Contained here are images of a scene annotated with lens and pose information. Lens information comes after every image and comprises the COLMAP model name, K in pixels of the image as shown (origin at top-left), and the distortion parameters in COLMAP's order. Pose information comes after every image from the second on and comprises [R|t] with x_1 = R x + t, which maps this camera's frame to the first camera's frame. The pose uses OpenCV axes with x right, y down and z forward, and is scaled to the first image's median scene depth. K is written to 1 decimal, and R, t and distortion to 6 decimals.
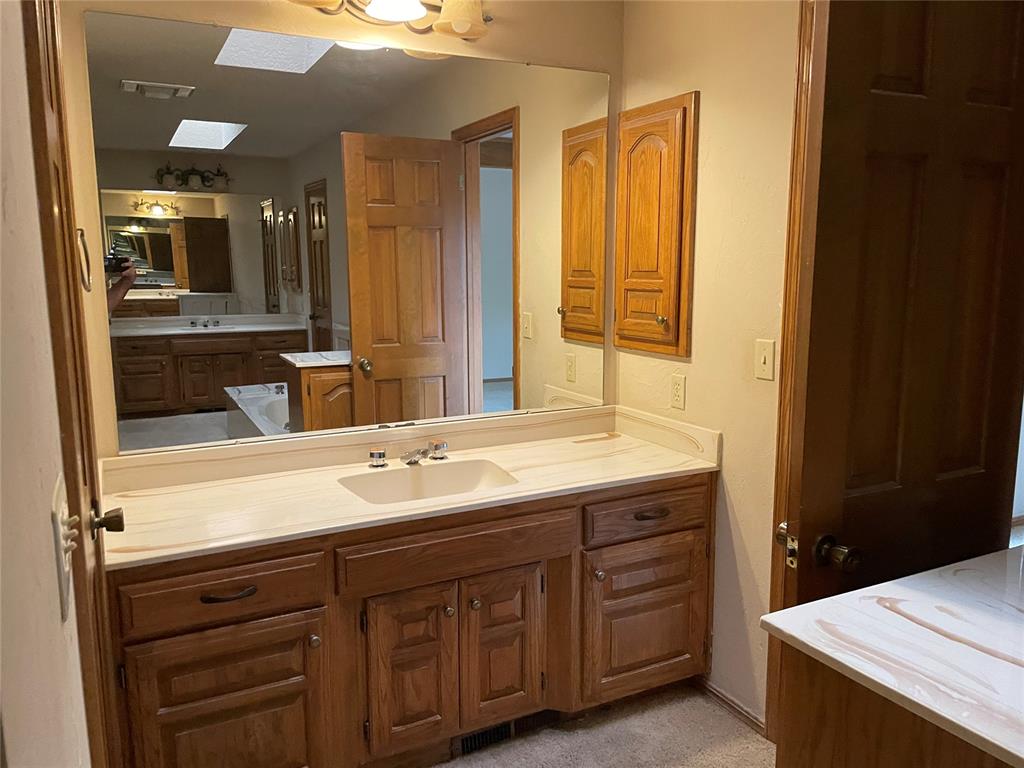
lens RADIAL K [[774.1, 0, 507.7], [0, 774.1, 387.6], [0, 0, 1]] dist [0.099503, -0.136901]
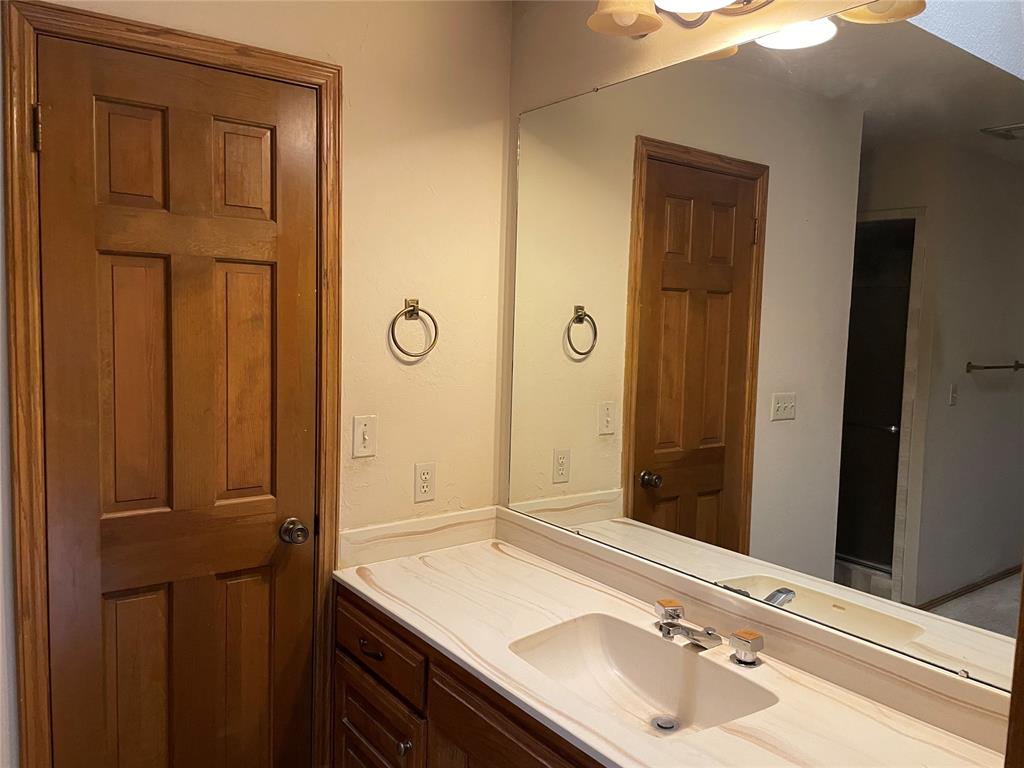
lens RADIAL K [[774.1, 0, 507.7], [0, 774.1, 387.6], [0, 0, 1]] dist [0.099503, -0.136901]
pose [[0.124345, 0.082288, -0.988821, 0.503306], [-0.176698, 0.982463, 0.059539, -0.128861], [0.976379, 0.167319, 0.136704, 0.736398]]
